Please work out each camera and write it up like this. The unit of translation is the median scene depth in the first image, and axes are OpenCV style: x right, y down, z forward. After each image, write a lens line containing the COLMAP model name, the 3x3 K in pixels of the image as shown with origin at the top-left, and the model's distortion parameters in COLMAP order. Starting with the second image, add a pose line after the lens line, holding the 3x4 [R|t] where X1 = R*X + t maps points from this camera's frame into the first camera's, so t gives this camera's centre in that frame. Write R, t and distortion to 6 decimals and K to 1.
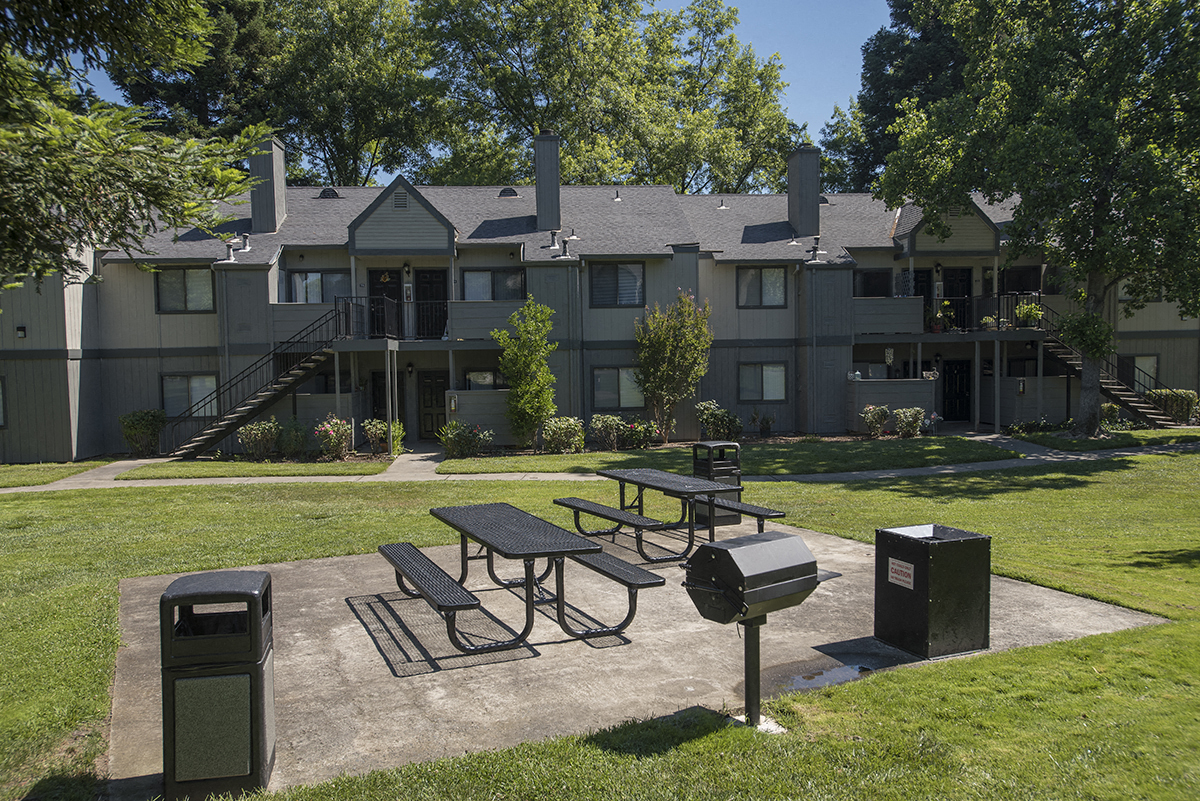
lens RADIAL K [[909.4, 0, 616.9], [0, 909.4, 403.2], [0, 0, 1]] dist [0.004043, 0.003154]
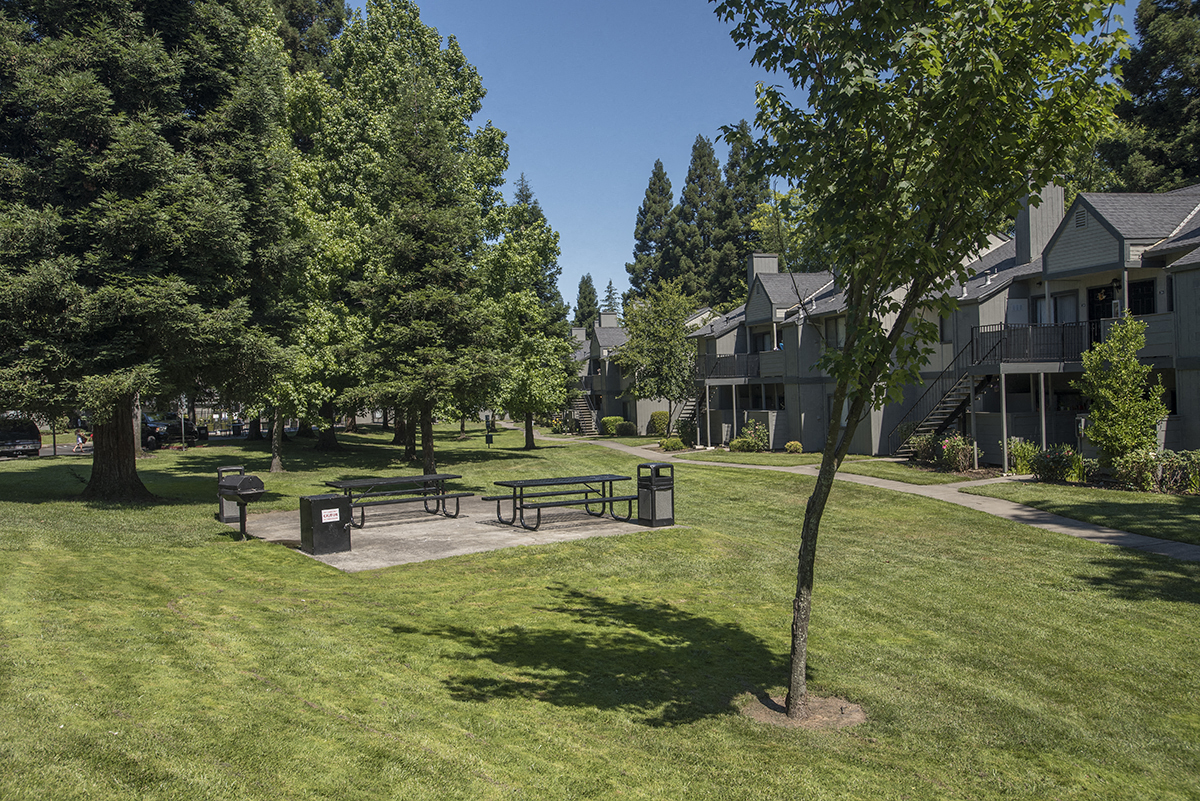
lens RADIAL K [[909.4, 0, 616.9], [0, 909.4, 403.2], [0, 0, 1]] dist [0.004043, 0.003154]
pose [[0.230232, 0.023731, -0.972846, 0.633212], [-0.023776, 0.999541, 0.018756, -0.031907], [0.972845, 0.018812, 0.230691, 0.301990]]
